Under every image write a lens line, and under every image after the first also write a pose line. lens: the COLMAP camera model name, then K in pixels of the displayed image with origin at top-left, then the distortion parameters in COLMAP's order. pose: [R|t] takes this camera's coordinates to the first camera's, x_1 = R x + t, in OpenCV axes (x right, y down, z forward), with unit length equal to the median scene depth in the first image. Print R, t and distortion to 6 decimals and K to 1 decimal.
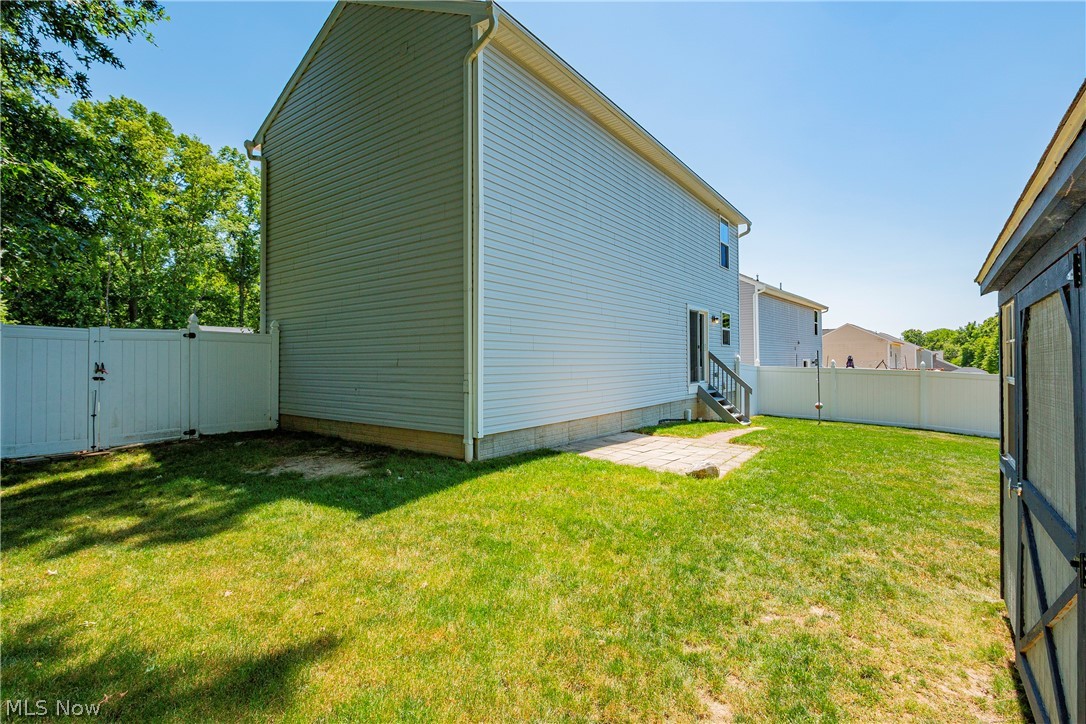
lens RADIAL K [[502.2, 0, 551.5], [0, 502.2, 358.2], [0, 0, 1]] dist [-0.014531, 0.001083]
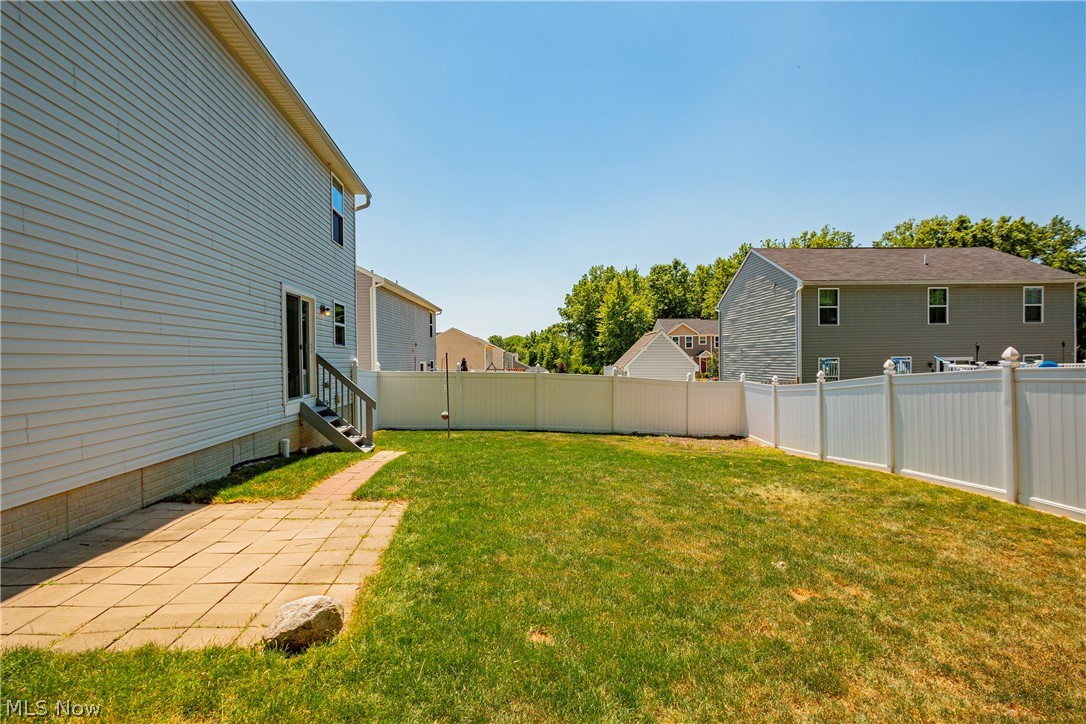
lens RADIAL K [[502.2, 0, 554.1], [0, 502.2, 358.5], [0, 0, 1]] dist [-0.014531, 0.001083]
pose [[0.733382, -0.003794, 0.679806, 0.071718], [0.006042, 0.999981, -0.000938, -0.003477], [-0.679789, 0.004795, 0.733392, 0.228550]]
